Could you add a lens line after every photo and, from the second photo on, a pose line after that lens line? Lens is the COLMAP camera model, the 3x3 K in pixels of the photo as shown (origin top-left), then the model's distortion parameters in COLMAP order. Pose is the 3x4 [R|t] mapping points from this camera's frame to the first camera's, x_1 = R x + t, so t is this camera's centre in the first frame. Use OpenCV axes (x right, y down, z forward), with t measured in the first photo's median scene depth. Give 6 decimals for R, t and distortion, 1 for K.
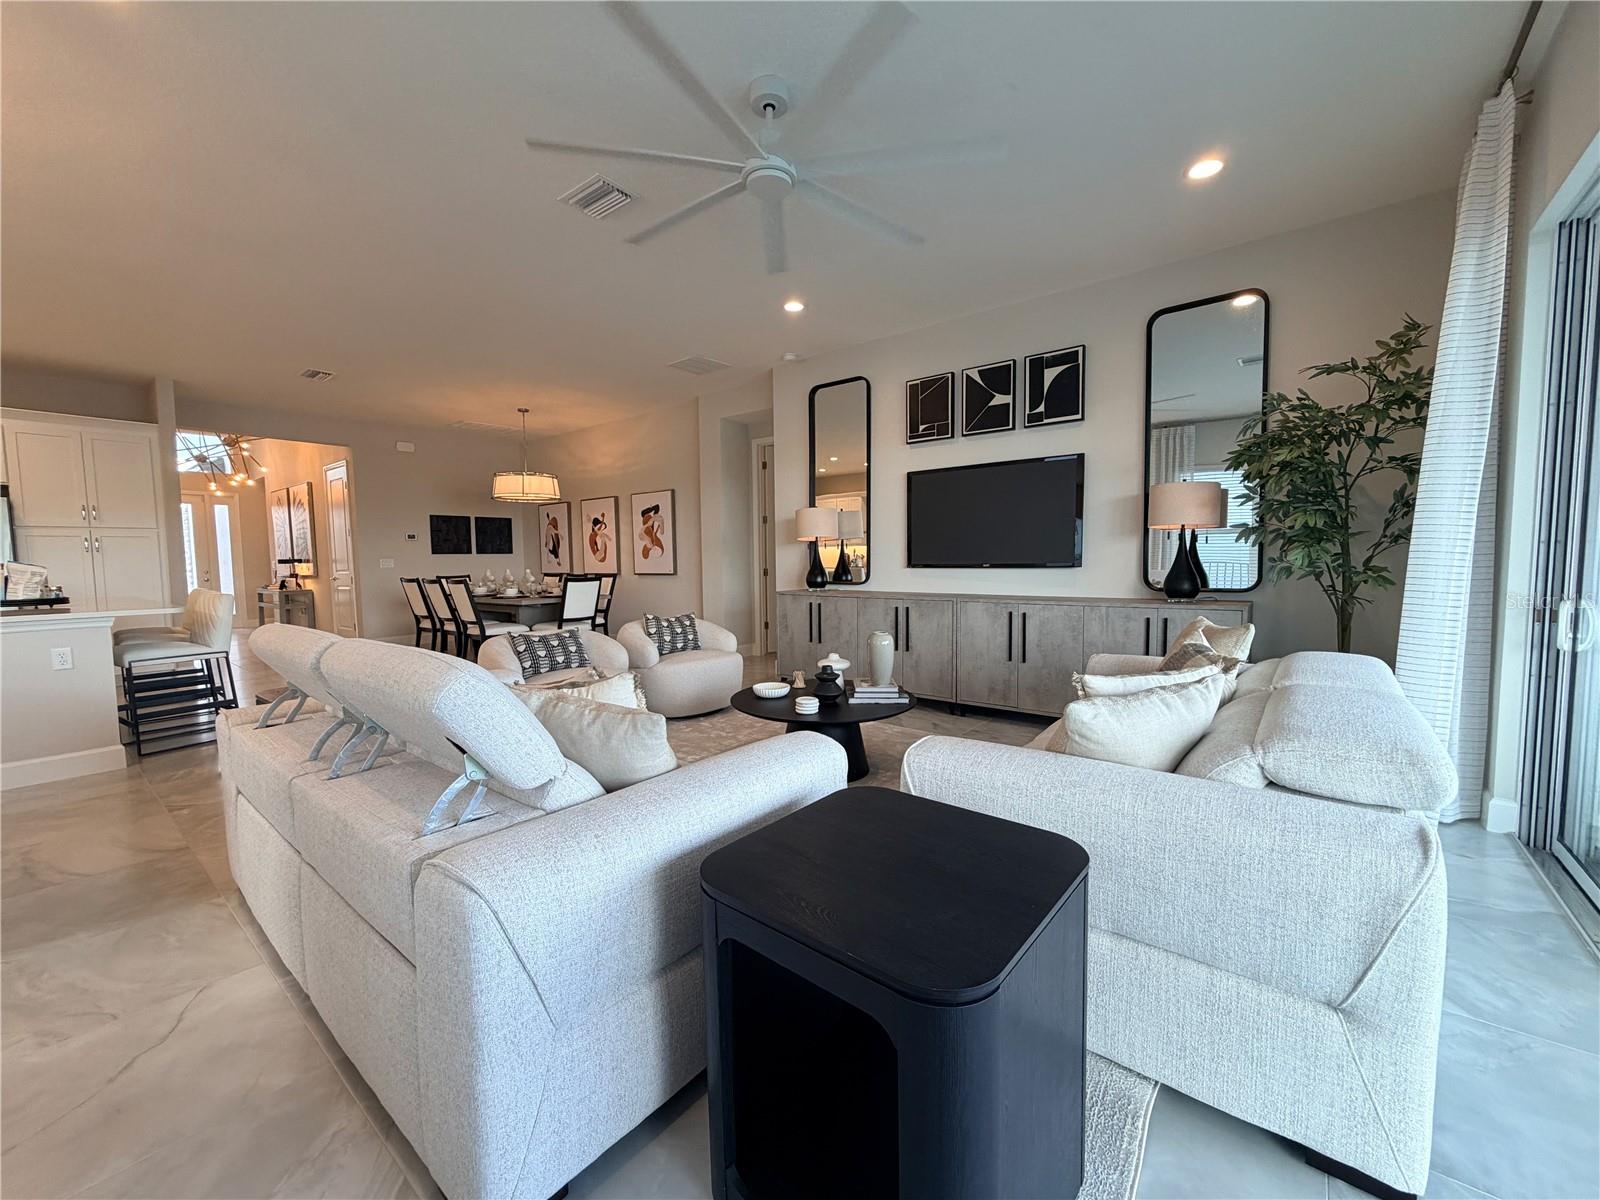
lens RADIAL K [[637.3, 0, 795.7], [0, 637.3, 601.3], [0, 0, 1]] dist [-0.000119, 0.000221]
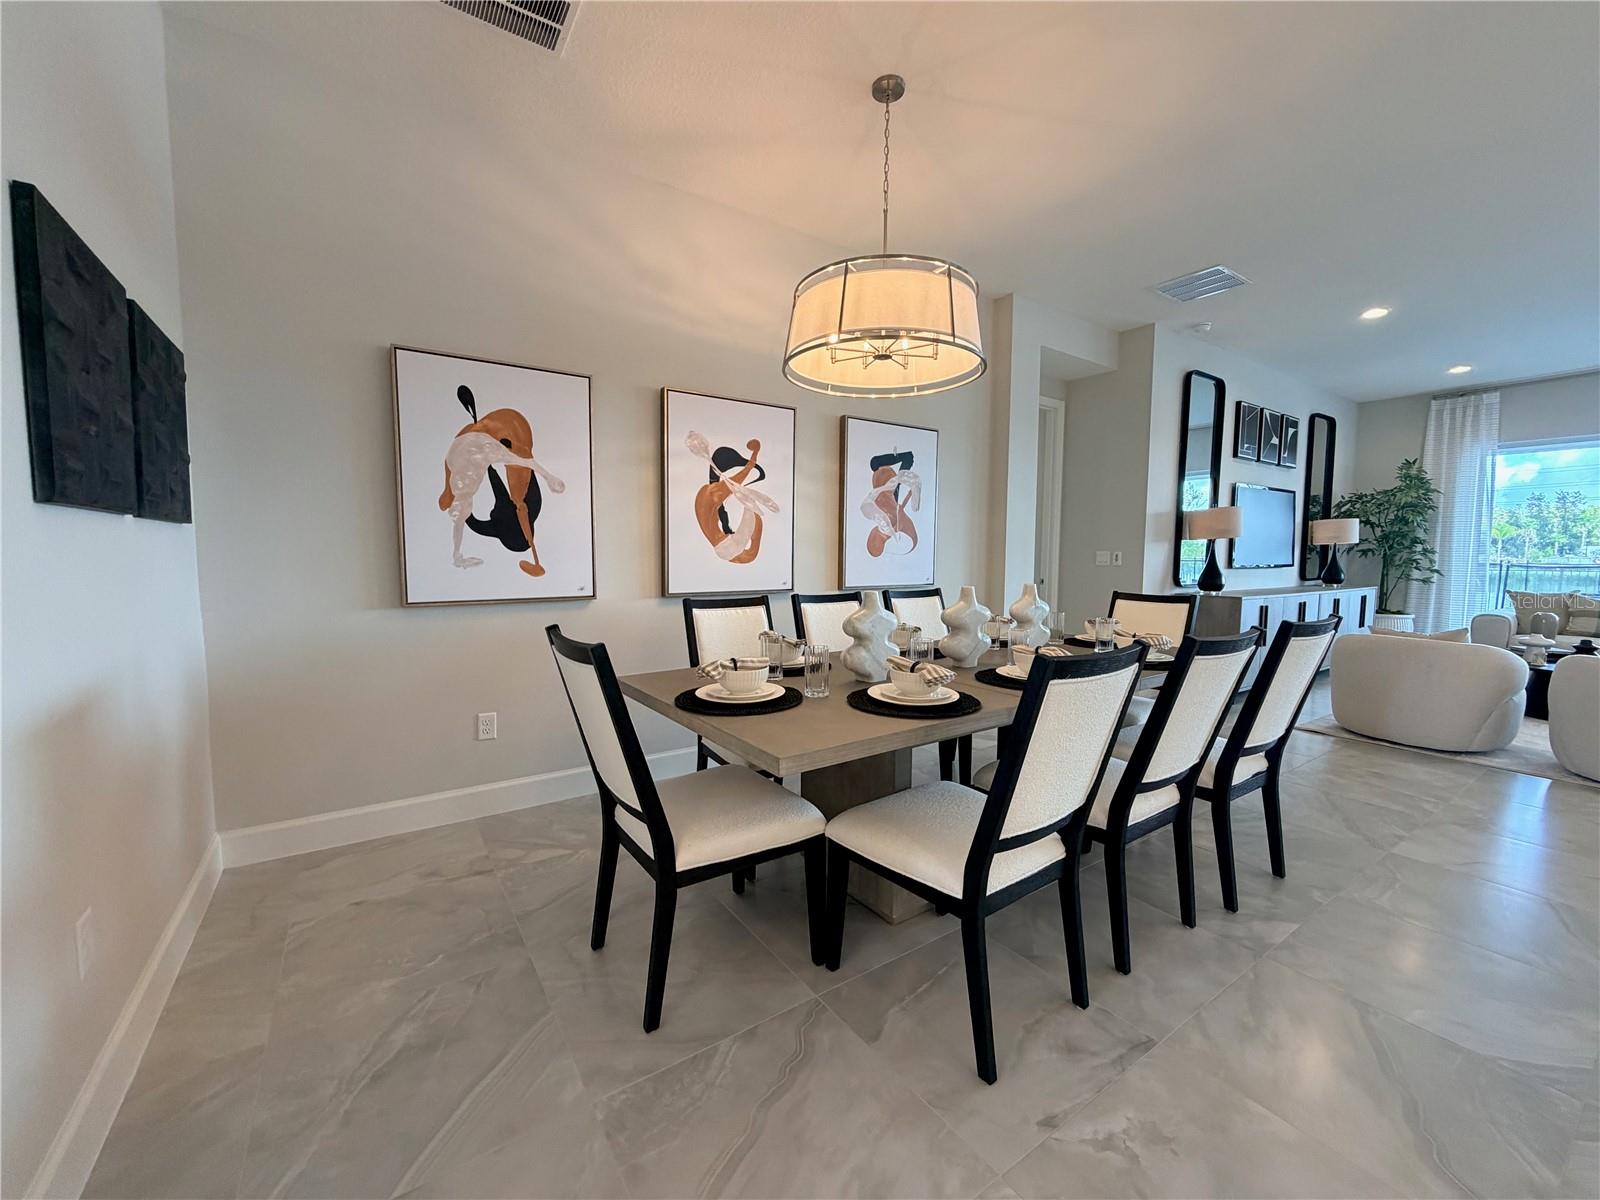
lens RADIAL K [[637.9, 0, 794.5], [0, 637.9, 601.0], [0, 0, 1]] dist [-0.001242, -0.000359]
pose [[0.291679, -0.059245, 0.954680, -0.682553], [0.056177, 0.997418, 0.044734, -0.054458], [-0.954865, 0.040583, 0.294254, 0.861785]]
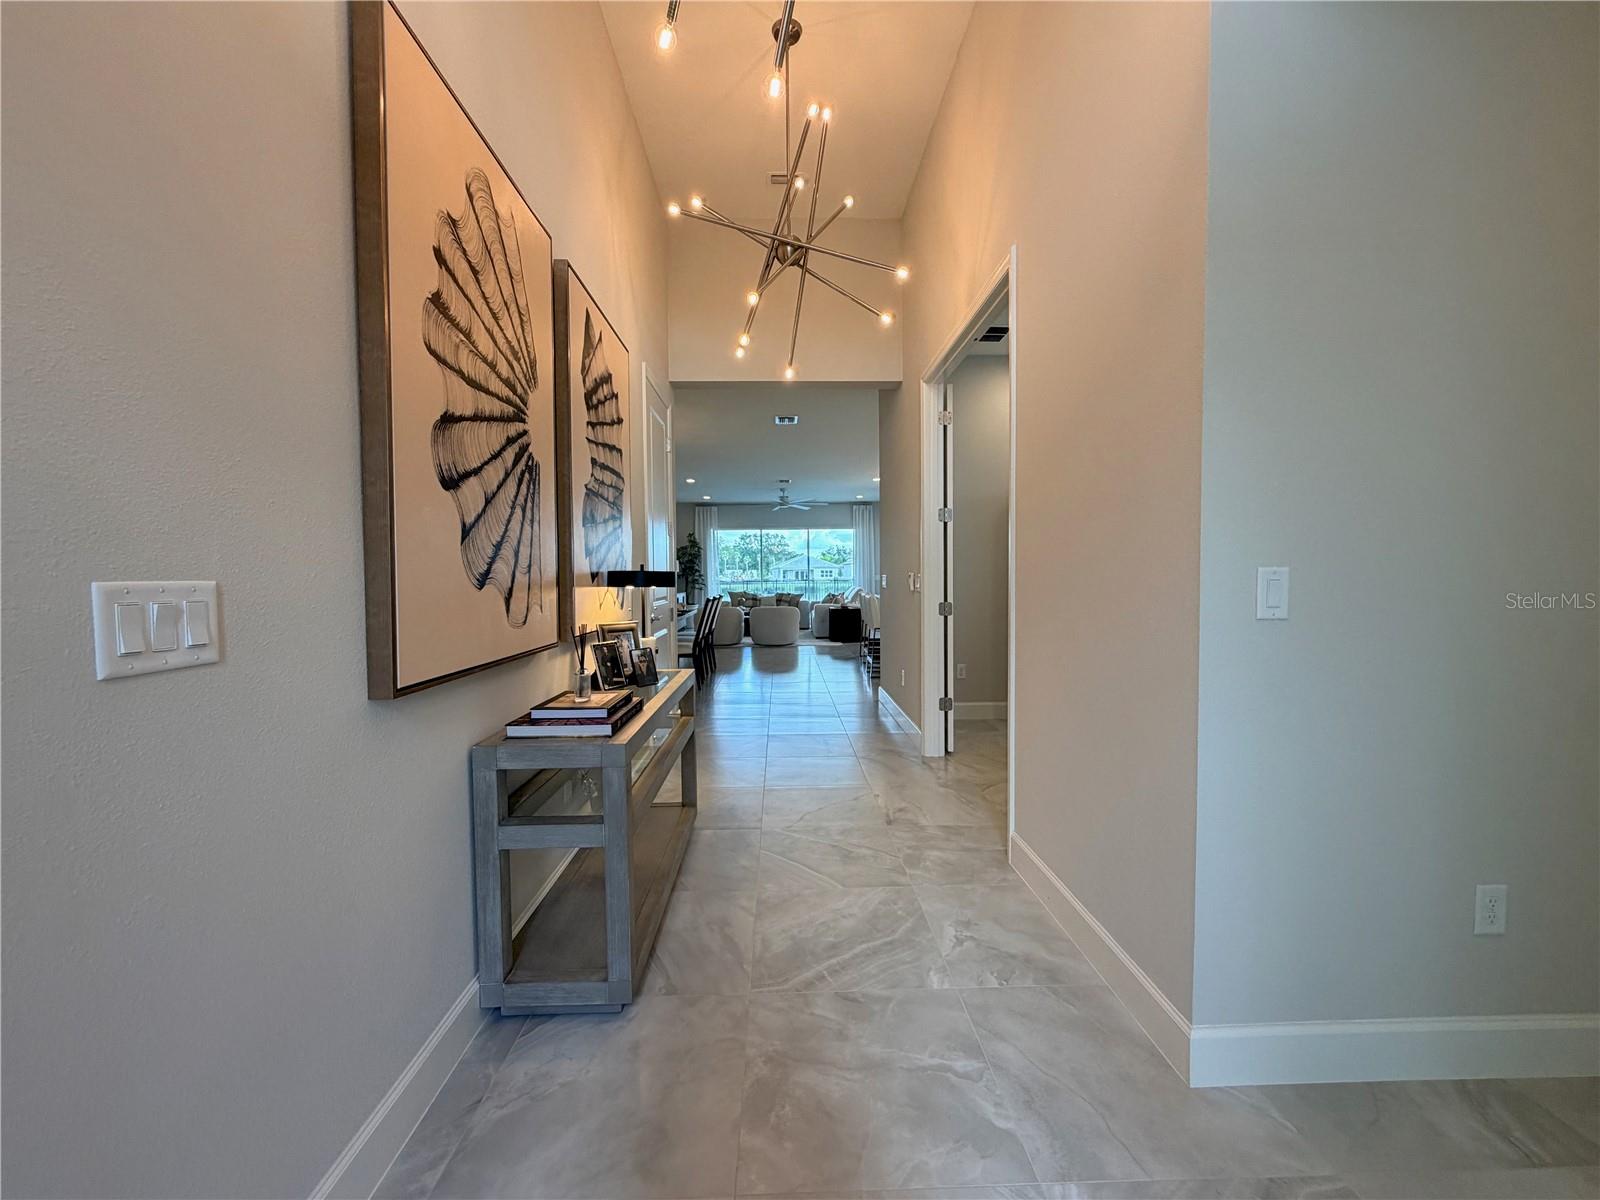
lens RADIAL K [[637.3, 0, 795.7], [0, 637.3, 601.3], [0, 0, 1]] dist [-0.000119, 0.000221]
pose [[-0.648204, -0.010404, 0.761395, -1.185818], [0.072560, 0.994513, 0.075362, -0.077832], [-0.758001, 0.104097, -0.643893, 1.269725]]
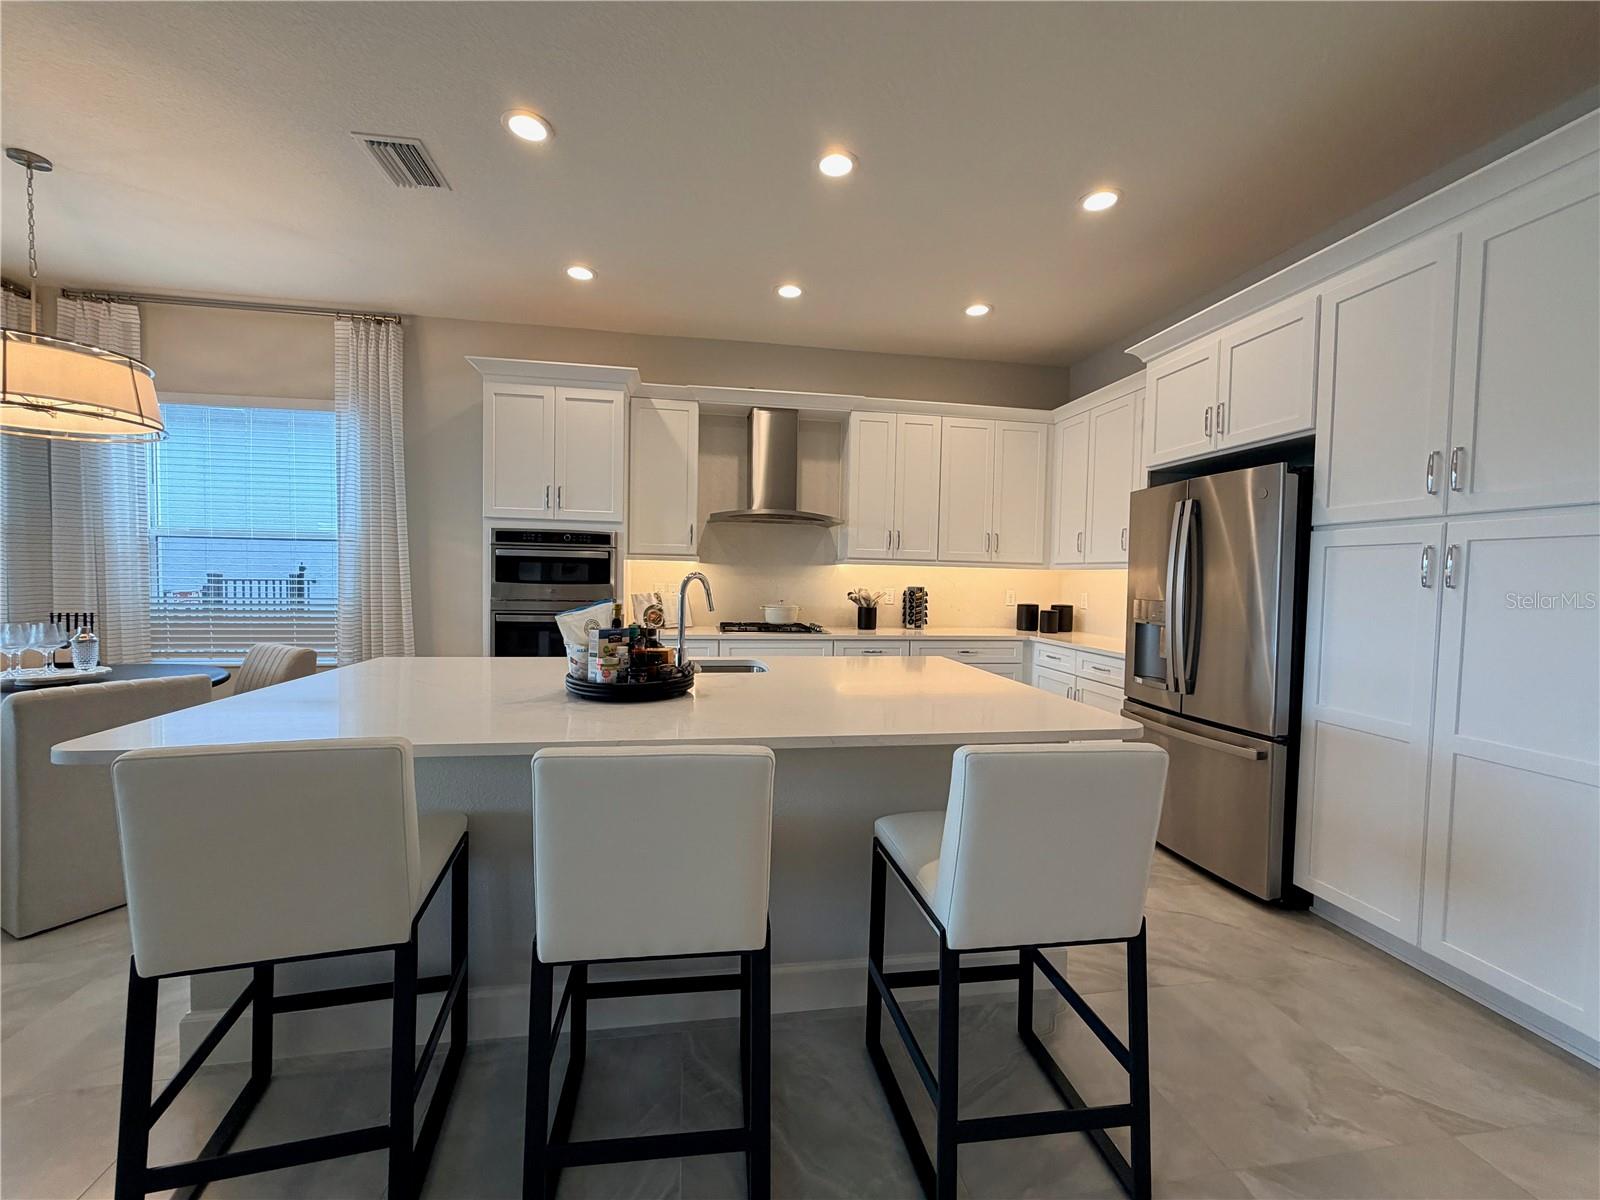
lens RADIAL K [[637.3, 0, 795.7], [0, 637.3, 601.3], [0, 0, 1]] dist [-0.000119, 0.000221]
pose [[-0.664656, 0.030497, -0.746527, -0.431274], [-0.063689, 0.993217, 0.097279, -0.056528], [0.744430, 0.112202, -0.658205, 0.670704]]
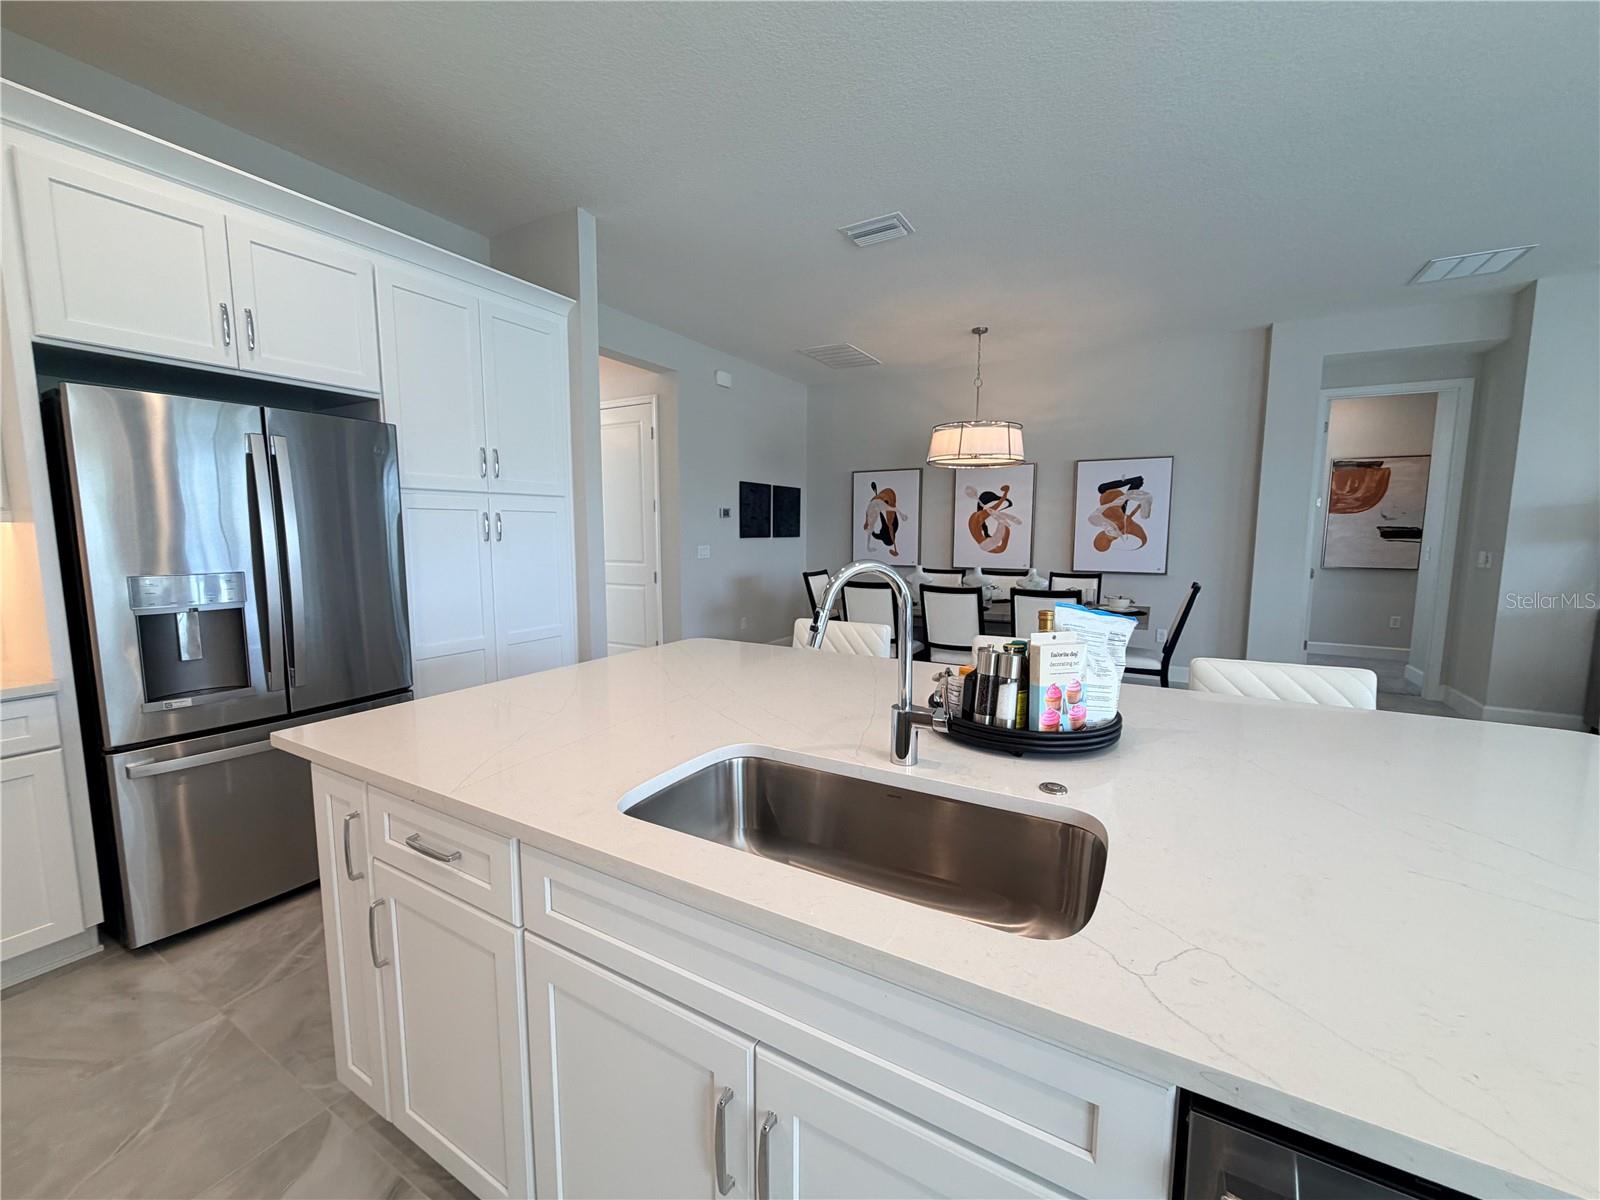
lens RADIAL K [[637.9, 0, 794.5], [0, 637.9, 601.0], [0, 0, 1]] dist [-0.001242, -0.000359]
pose [[0.987924, -0.001578, 0.154931, -0.652056], [-0.004770, 0.999164, 0.040596, -0.035638], [-0.154866, -0.040844, 0.987091, 0.315499]]
